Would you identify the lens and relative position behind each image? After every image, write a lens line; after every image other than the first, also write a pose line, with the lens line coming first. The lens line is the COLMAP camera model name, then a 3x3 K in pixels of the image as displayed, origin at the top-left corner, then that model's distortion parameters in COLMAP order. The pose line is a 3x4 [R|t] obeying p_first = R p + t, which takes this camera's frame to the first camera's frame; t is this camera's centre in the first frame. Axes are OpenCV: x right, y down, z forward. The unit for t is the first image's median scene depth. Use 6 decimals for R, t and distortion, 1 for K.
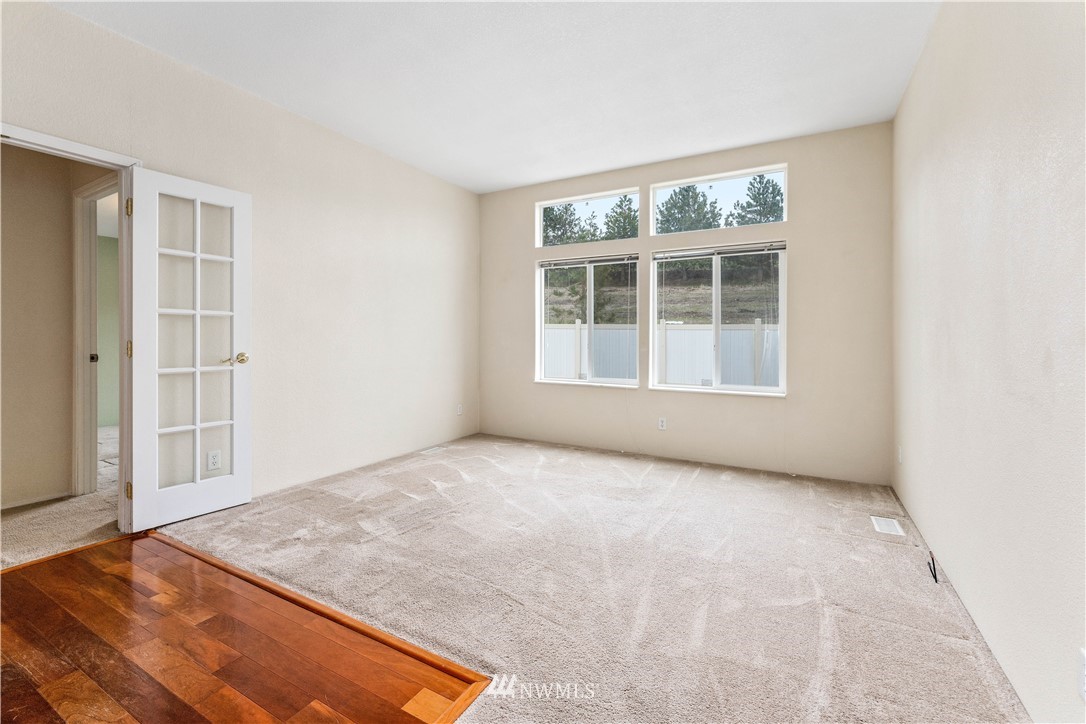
lens RADIAL K [[472.1, 0, 532.5], [0, 472.1, 338.6], [0, 0, 1]] dist [-0.001019, -0.000318]
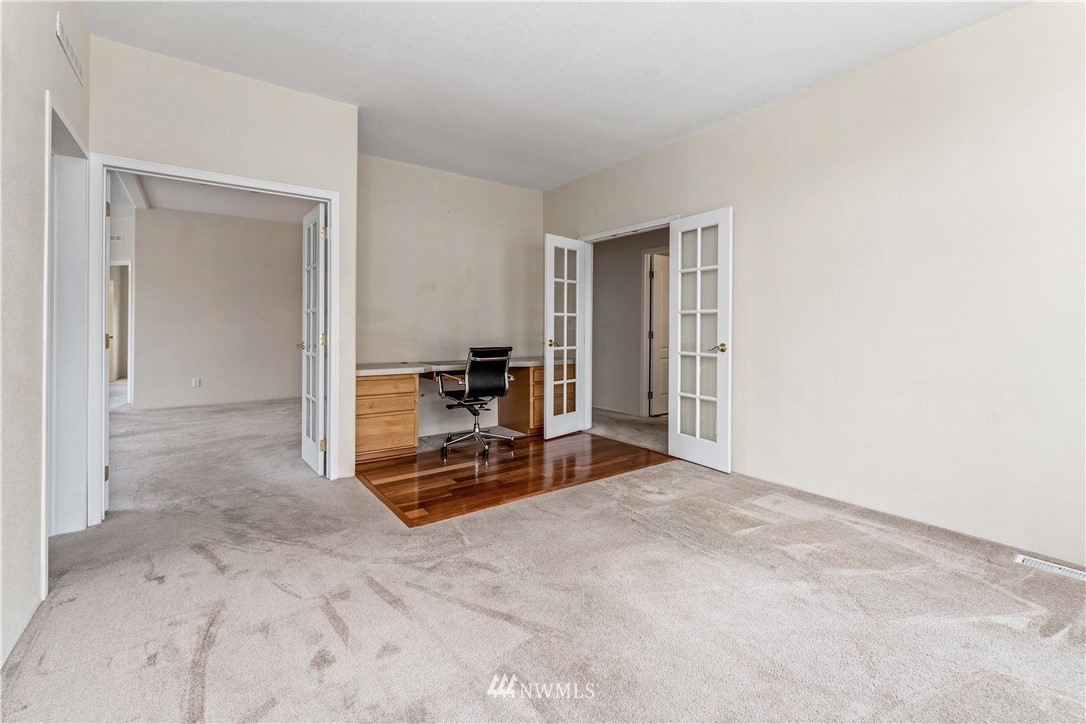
lens RADIAL K [[472.1, 0, 546.7], [0, 472.1, 329.2], [0, 0, 1]] dist [-0.001019, -0.000318]
pose [[-0.405221, -0.003201, -0.914213, 0.659740], [-0.005429, 0.999985, -0.001095, -0.001388], [0.914203, 0.004519, -0.405232, 1.098209]]
